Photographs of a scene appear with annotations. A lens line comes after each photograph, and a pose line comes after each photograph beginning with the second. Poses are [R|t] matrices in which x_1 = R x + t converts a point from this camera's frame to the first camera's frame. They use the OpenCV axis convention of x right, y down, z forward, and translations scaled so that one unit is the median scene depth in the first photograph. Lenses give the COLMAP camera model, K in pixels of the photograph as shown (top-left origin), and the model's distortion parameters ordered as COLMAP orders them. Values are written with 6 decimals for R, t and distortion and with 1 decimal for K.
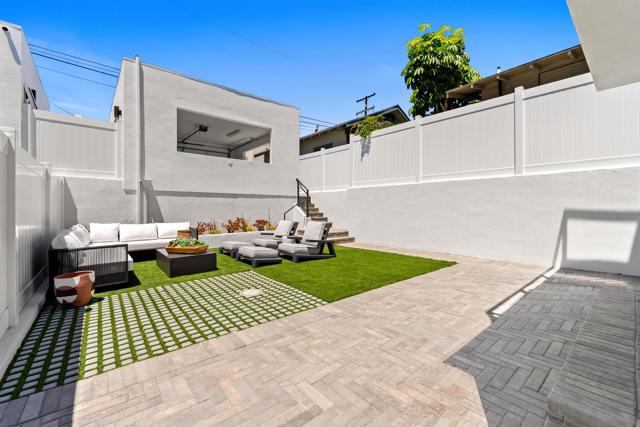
lens RADIAL K [[263.9, 0, 320.2], [0, 263.9, 213.1], [0, 0, 1]] dist [0.001145, 0.000058]
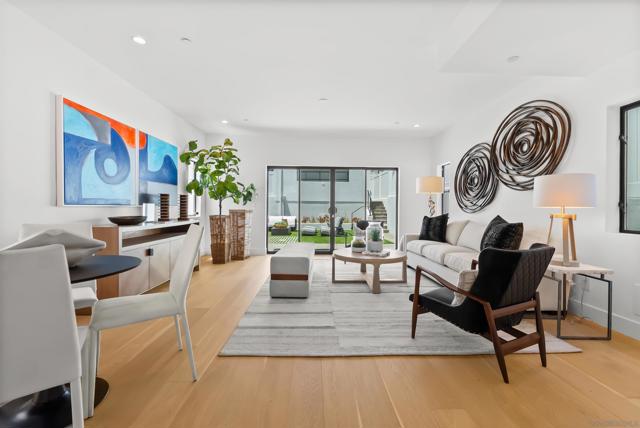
lens RADIAL K [[263.9, 0, 319.9], [0, 263.9, 209.9], [0, 0, 1]] dist [0.001145, 0.000058]
pose [[0.776773, 0.011057, -0.629683, 0.929370], [-0.008877, 0.999939, 0.006609, -0.030947], [0.629718, 0.000456, 0.776824, -0.483243]]
